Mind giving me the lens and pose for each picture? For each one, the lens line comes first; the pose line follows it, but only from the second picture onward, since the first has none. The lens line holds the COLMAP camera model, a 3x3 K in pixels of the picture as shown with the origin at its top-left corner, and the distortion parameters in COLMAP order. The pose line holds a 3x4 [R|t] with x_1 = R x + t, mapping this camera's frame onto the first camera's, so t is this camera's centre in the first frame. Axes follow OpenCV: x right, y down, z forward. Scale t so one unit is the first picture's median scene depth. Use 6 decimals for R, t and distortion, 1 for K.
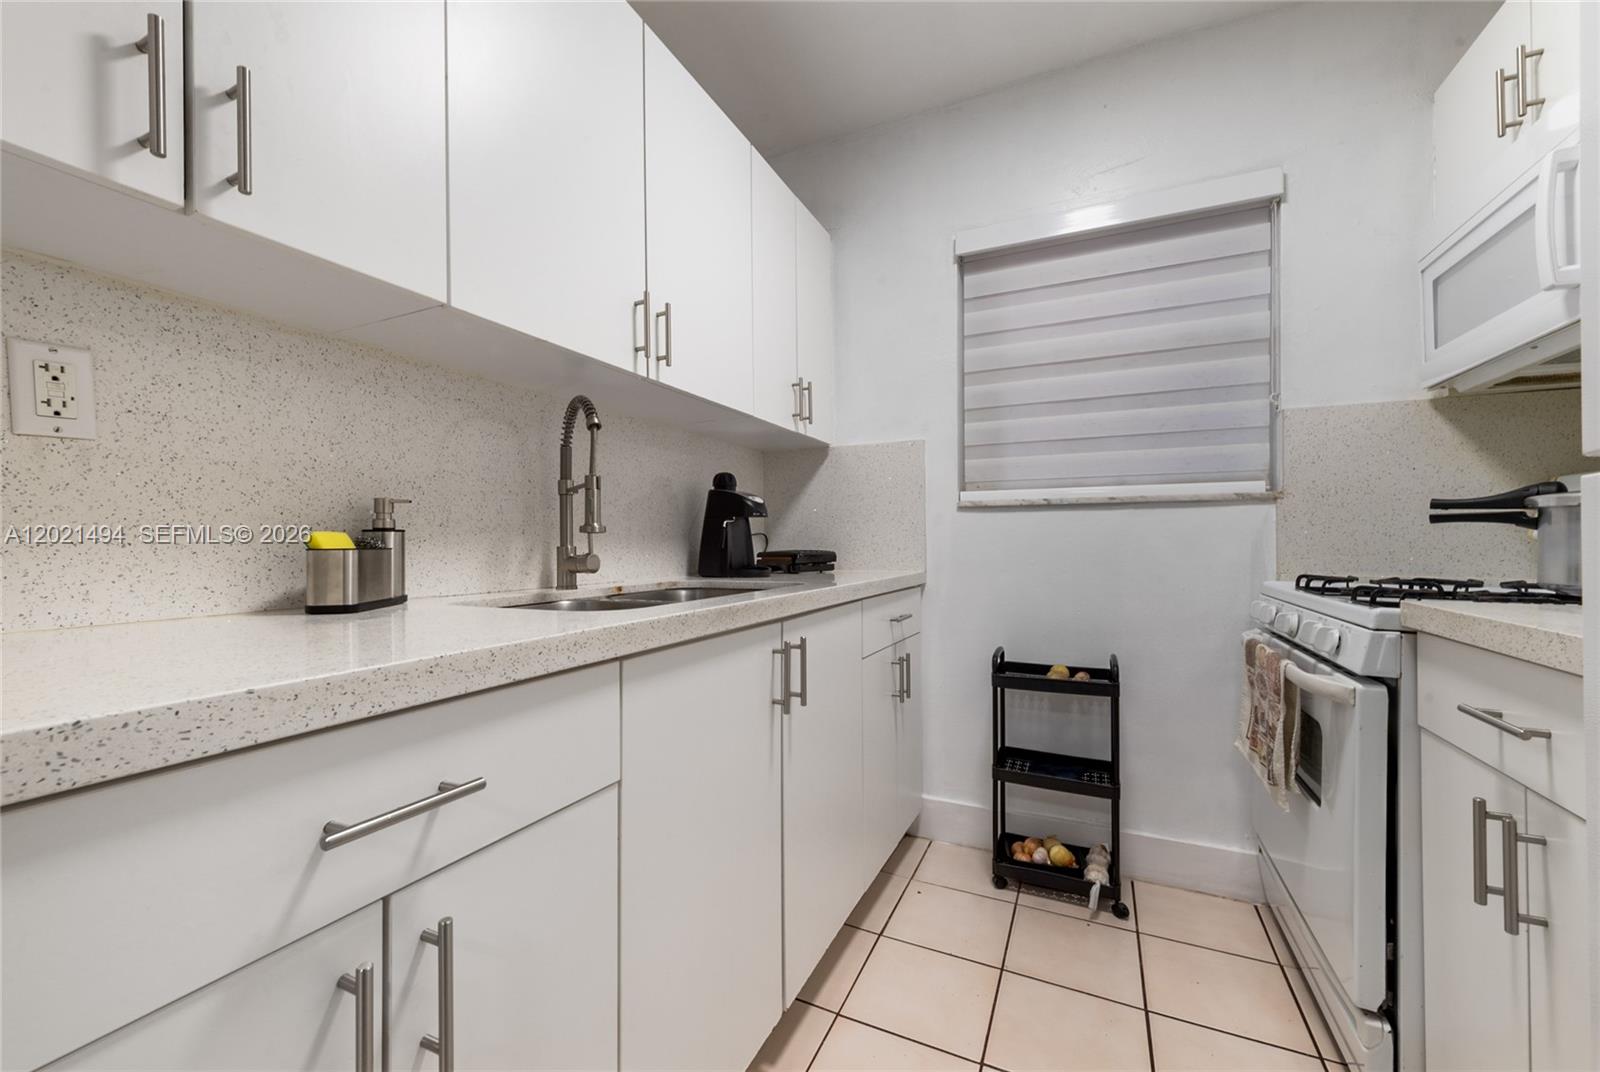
lens RADIAL K [[633.6, 0, 807.4], [0, 633.6, 540.5], [0, 0, 1]] dist [0.014757, -0.000018]
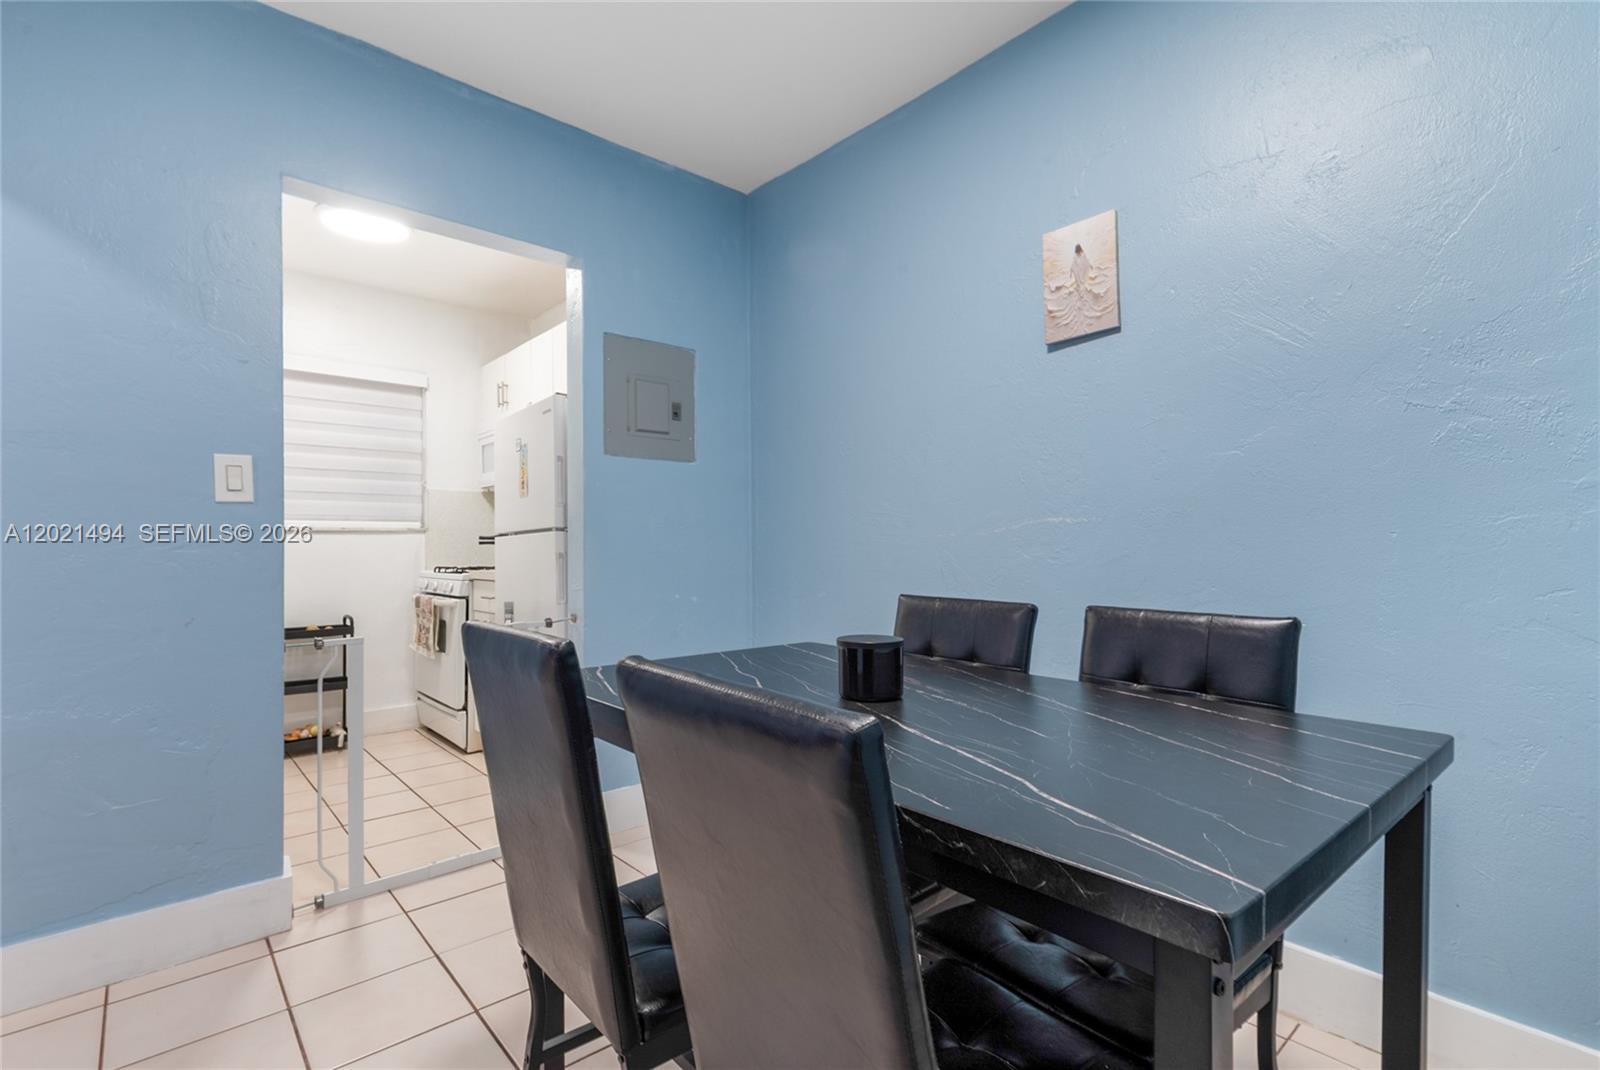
lens RADIAL K [[754.4, 0, 822.3], [0, 754.4, 536.9], [0, 0, 1]] dist [-0.002939, -0.000190]
pose [[0.394077, 0.011441, 0.919006, -1.034814], [0.006620, 0.999861, -0.015286, -0.000729], [-0.919054, 0.012108, 0.393947, -1.183775]]
